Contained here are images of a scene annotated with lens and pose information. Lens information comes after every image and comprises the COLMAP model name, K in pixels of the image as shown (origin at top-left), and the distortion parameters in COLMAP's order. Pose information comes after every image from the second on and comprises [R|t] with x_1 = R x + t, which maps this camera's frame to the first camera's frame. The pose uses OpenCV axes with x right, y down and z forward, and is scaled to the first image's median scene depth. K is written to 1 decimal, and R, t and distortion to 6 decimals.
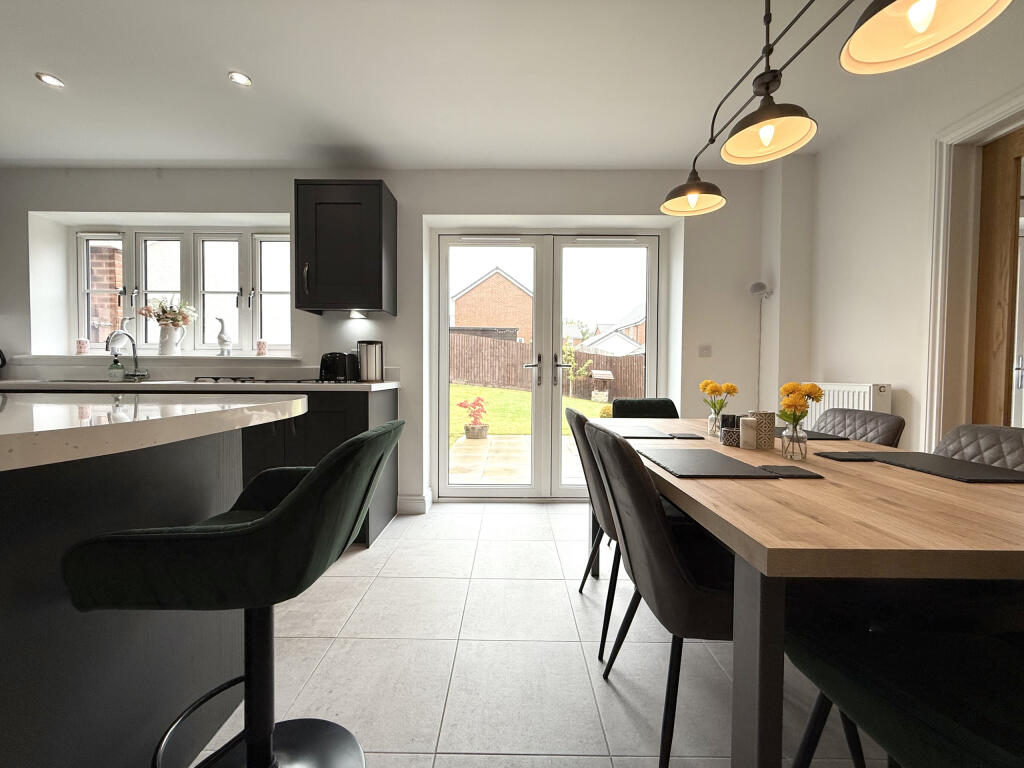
lens RADIAL K [[407.4, 0, 508.3], [0, 407.4, 383.9], [0, 0, 1]] dist [0.001153, -0.000227]
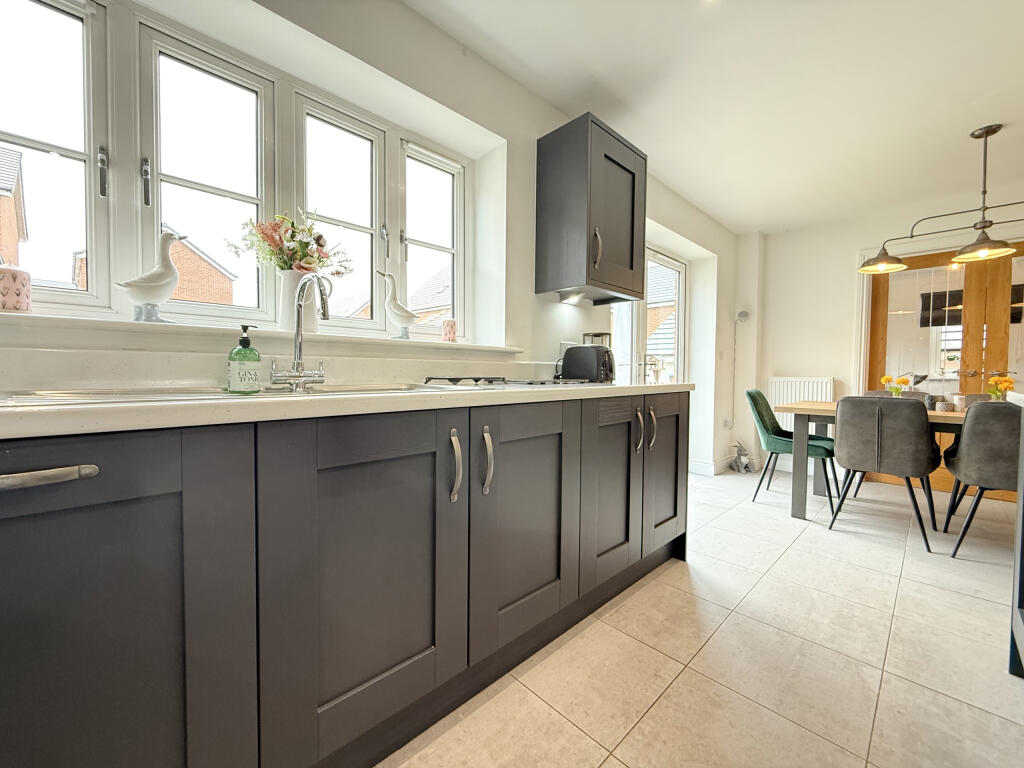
lens RADIAL K [[407.4, 0, 508.3], [0, 407.4, 383.9], [0, 0, 1]] dist [0.001153, -0.000227]
pose [[0.722044, -0.021793, 0.691504, -0.990699], [0.012819, 0.999754, 0.018122, -0.015663], [-0.691729, -0.004221, 0.722145, 0.479199]]
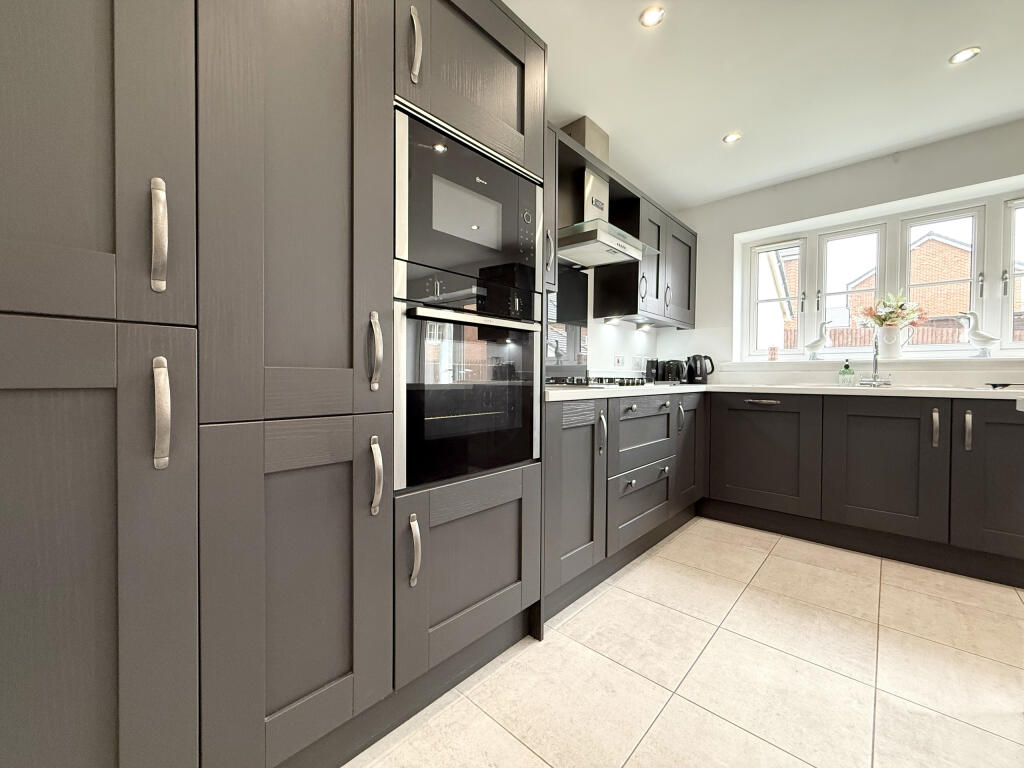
lens RADIAL K [[407.4, 0, 508.3], [0, 407.4, 383.9], [0, 0, 1]] dist [0.001153, -0.000227]
pose [[0.734433, 0.009523, -0.678615, -0.839244], [-0.017079, 0.999844, -0.004453, 0.003715], [0.678467, 0.014861, 0.734481, -0.234639]]
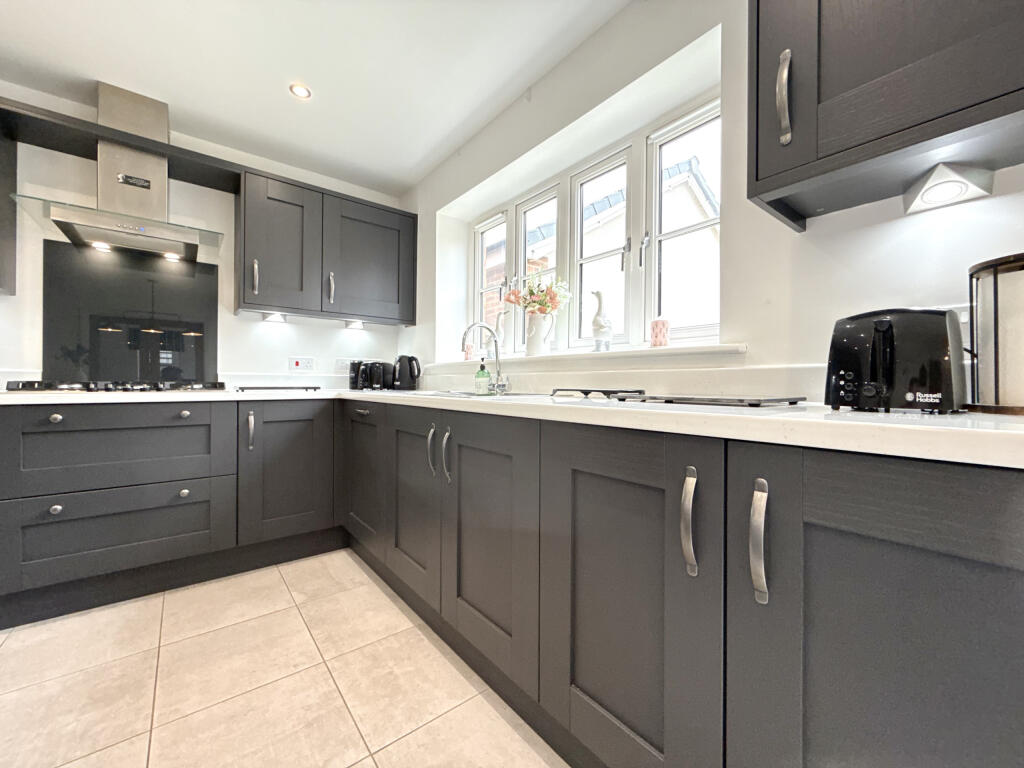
lens RADIAL K [[407.4, 0, 508.3], [0, 407.4, 383.9], [0, 0, 1]] dist [0.001153, -0.000227]
pose [[0.623932, -0.000978, -0.781478, -0.323770], [-0.019442, 0.999670, -0.016773, -0.011944], [0.781237, 0.025659, 0.623707, 0.533542]]
